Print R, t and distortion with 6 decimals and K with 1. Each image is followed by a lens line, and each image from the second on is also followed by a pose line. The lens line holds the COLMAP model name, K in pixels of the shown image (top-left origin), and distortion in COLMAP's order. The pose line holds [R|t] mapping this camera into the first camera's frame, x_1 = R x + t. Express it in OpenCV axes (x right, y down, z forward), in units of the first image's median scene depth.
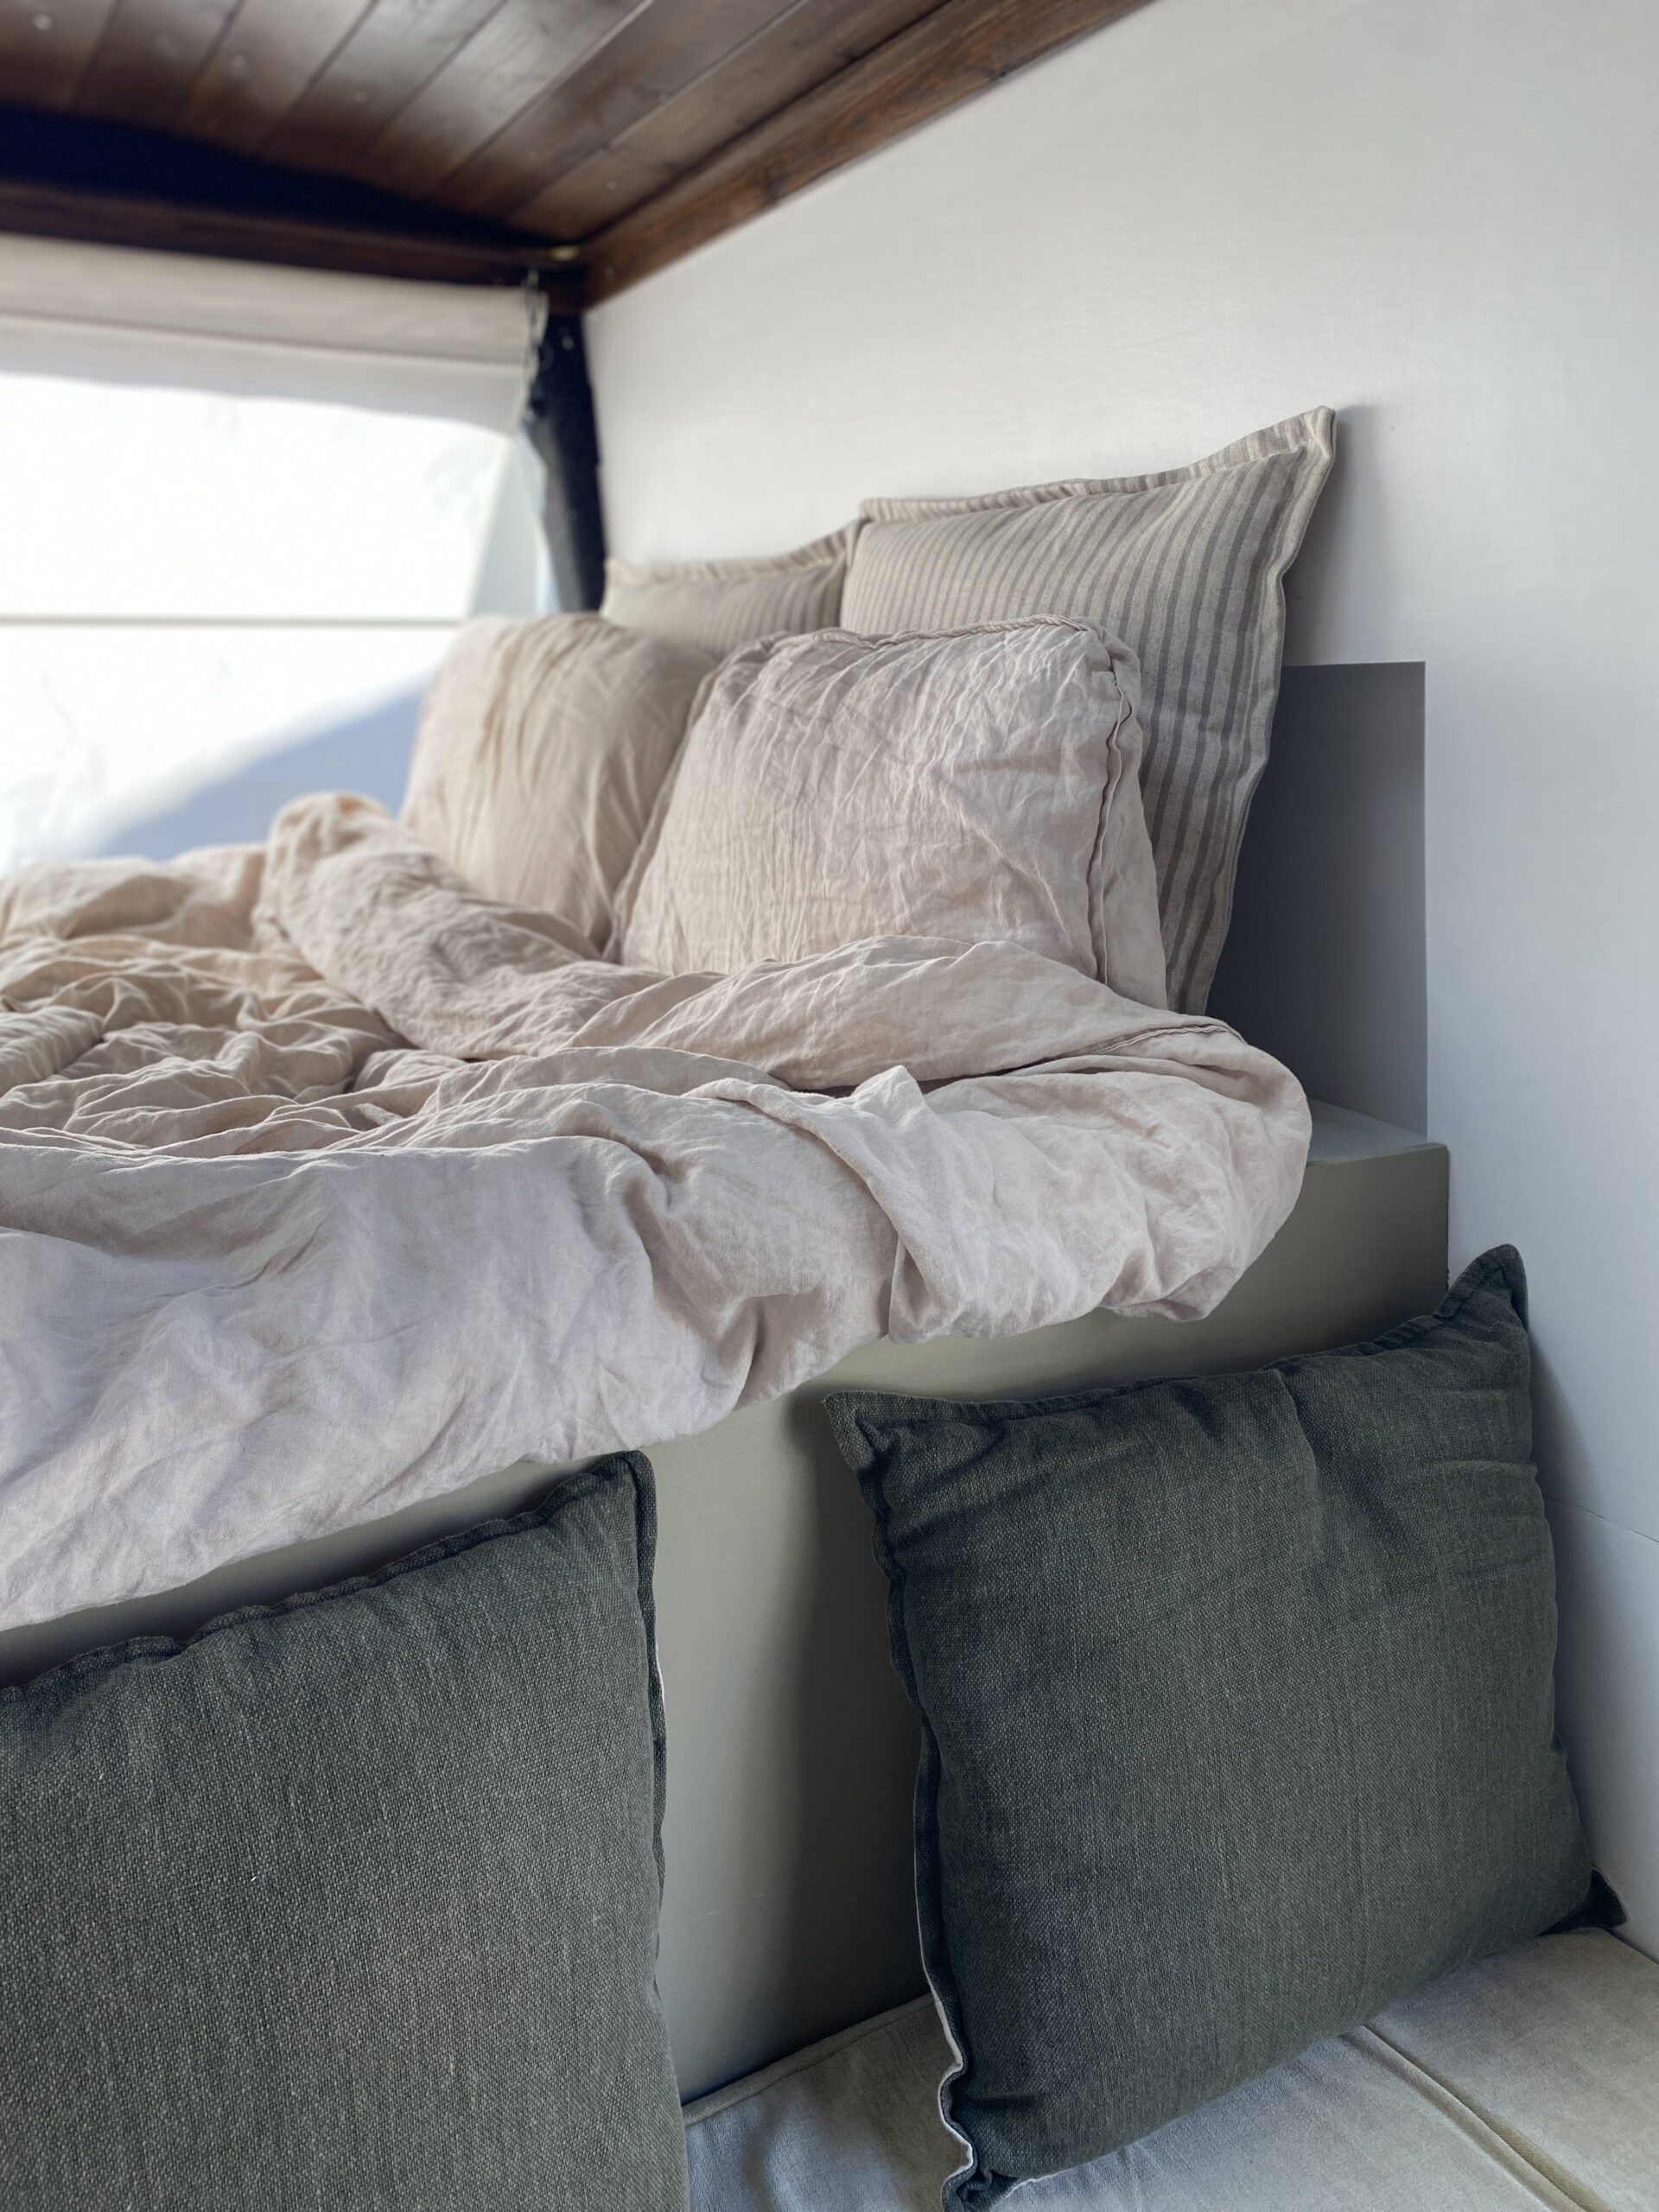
lens RADIAL K [[1624.4, 0, 819.8], [0, 1624.4, 1100.4], [0, 0, 1]] dist [0.030396, -0.030521]
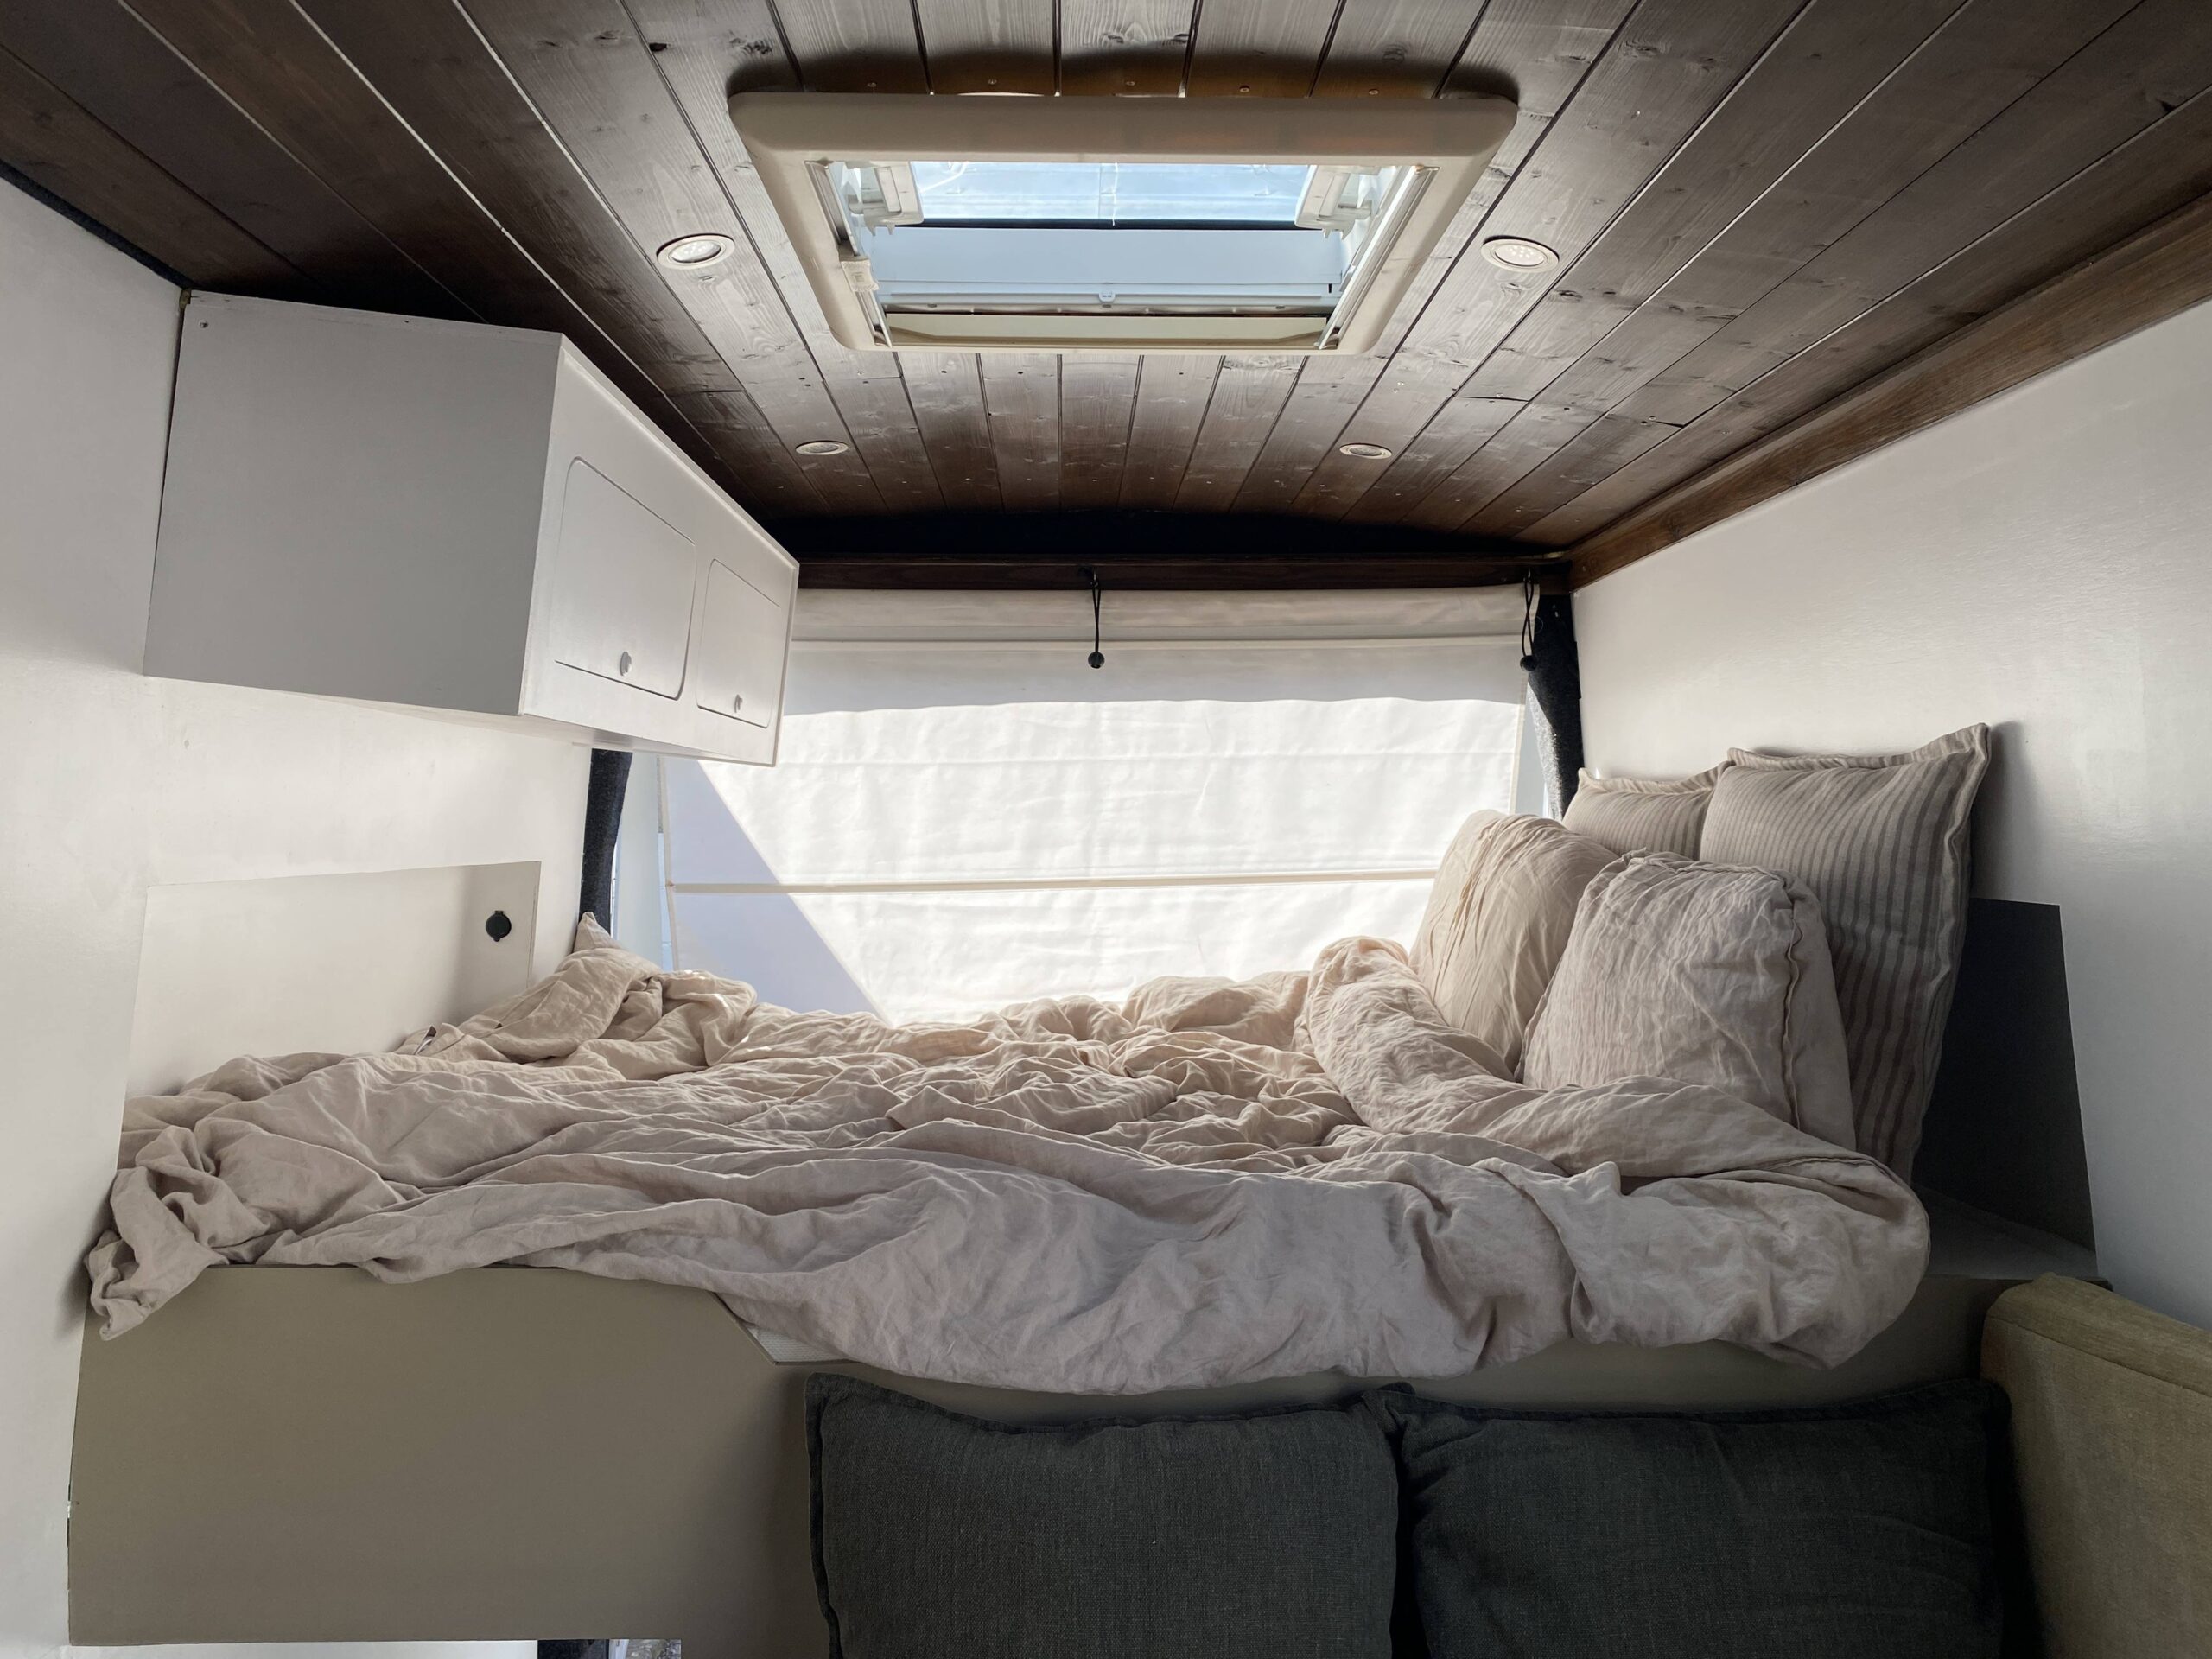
lens RADIAL K [[1706.6, 0, 1028.8], [0, 1706.6, 866.4], [0, 0, 1]] dist [0.001092, 0.001843]
pose [[0.845351, 0.017595, -0.533921, 0.403160], [-0.118593, 0.980699, -0.155449, 0.018863], [0.520881, 0.194728, 0.831122, -0.617988]]
